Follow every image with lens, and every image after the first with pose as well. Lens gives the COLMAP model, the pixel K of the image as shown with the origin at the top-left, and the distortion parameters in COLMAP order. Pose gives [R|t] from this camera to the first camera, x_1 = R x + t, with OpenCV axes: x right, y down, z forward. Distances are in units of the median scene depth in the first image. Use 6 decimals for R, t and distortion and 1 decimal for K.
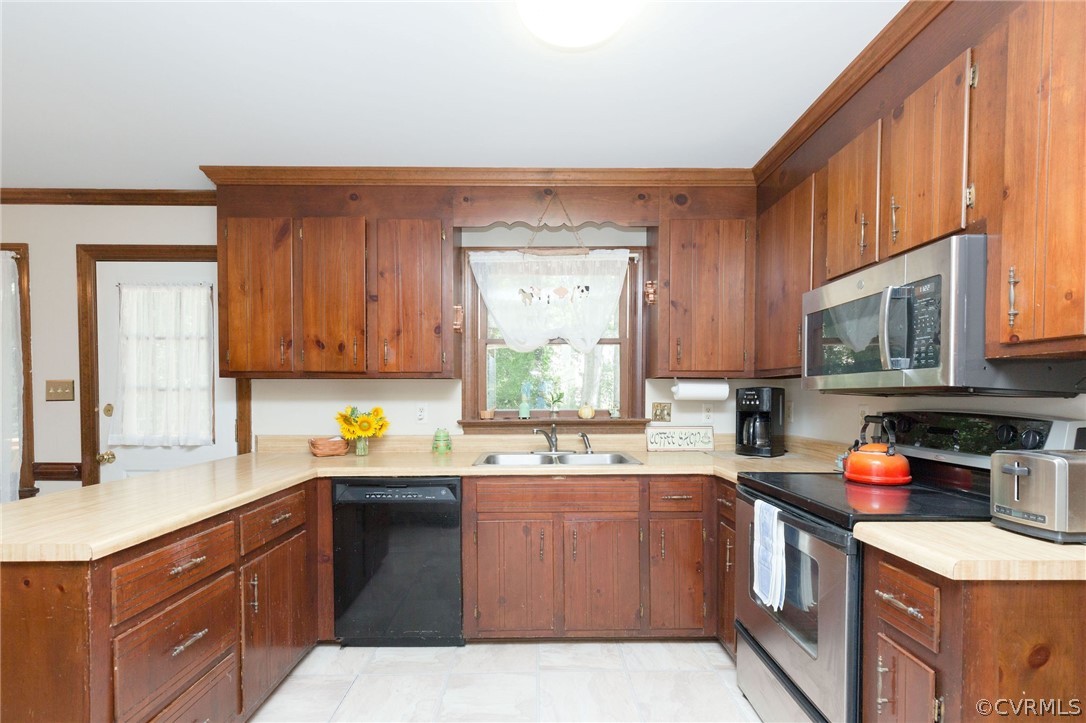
lens RADIAL K [[505.0, 0, 537.6], [0, 505.0, 402.4], [0, 0, 1]] dist [0.014381, -0.003929]
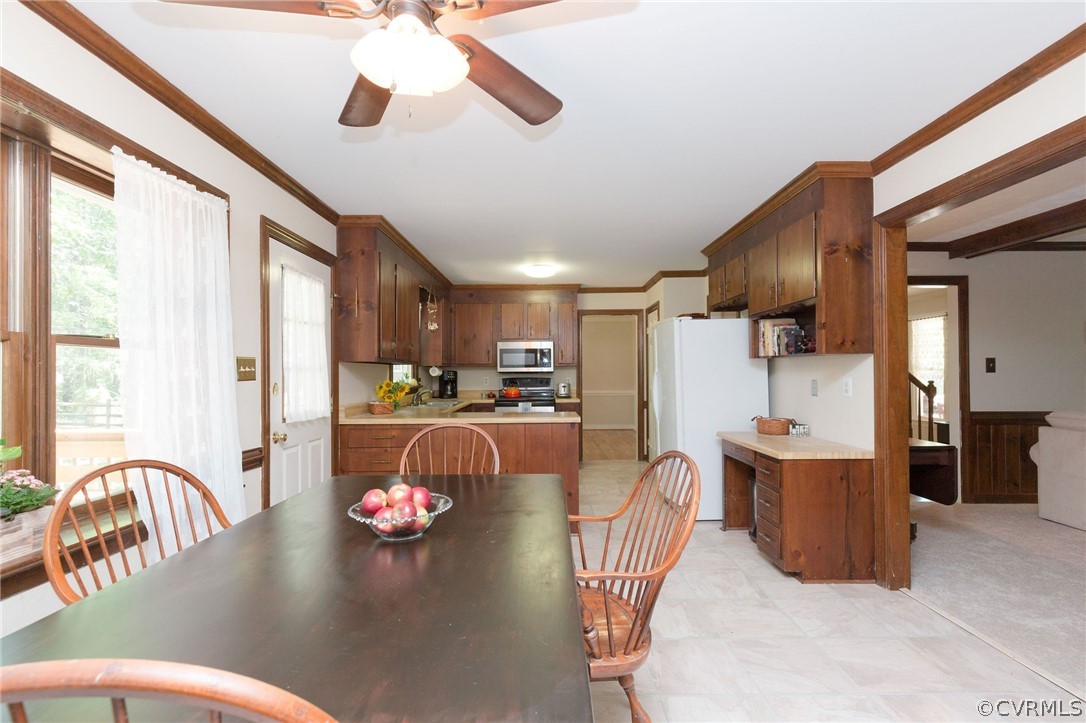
lens RADIAL K [[505.0, 0, 546.8], [0, 505.0, 368.2], [0, 0, 1]] dist [0.014381, -0.003929]
pose [[0.001851, 0.011903, 0.999927, -2.004887], [0.021139, 0.999705, -0.011940, -0.002848], [-0.999775, 0.021160, 0.001599, 0.516624]]
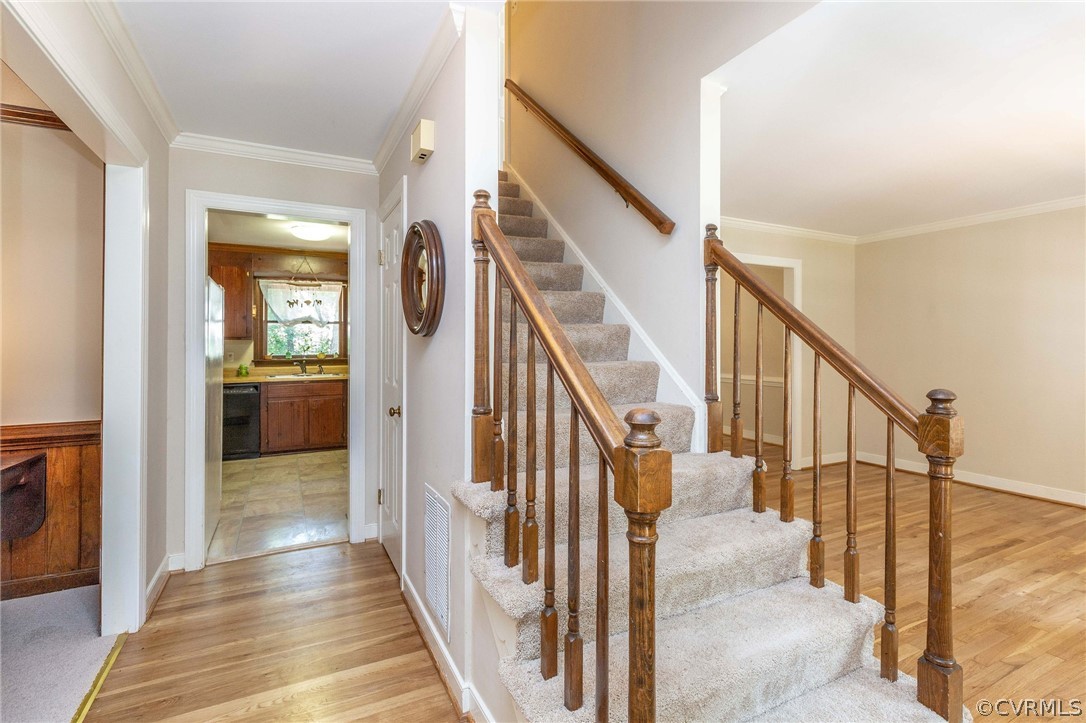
lens RADIAL K [[505.0, 0, 542.2], [0, 505.0, 354.9], [0, 0, 1]] dist [0.014381, -0.003929]
pose [[0.894560, 0.002742, 0.446939, -0.028324], [-0.002969, 0.999996, -0.000193, 0.013228], [-0.446938, -0.001154, 0.894564, -1.465171]]
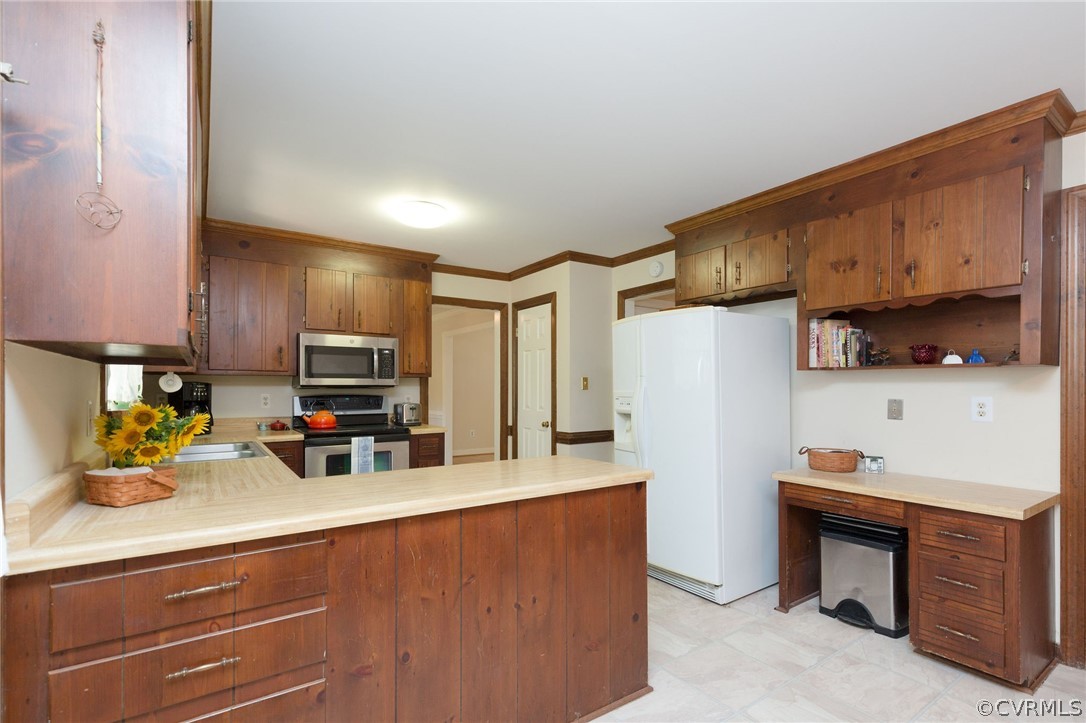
lens RADIAL K [[505.0, 0, 560.9], [0, 505.0, 387.9], [0, 0, 1]] dist [0.014381, -0.003929]
pose [[-0.575816, 0.000233, 0.817579, -1.148037], [0.013043, 0.999875, 0.008902, -0.014420], [-0.817475, 0.015790, -0.575748, 0.972597]]
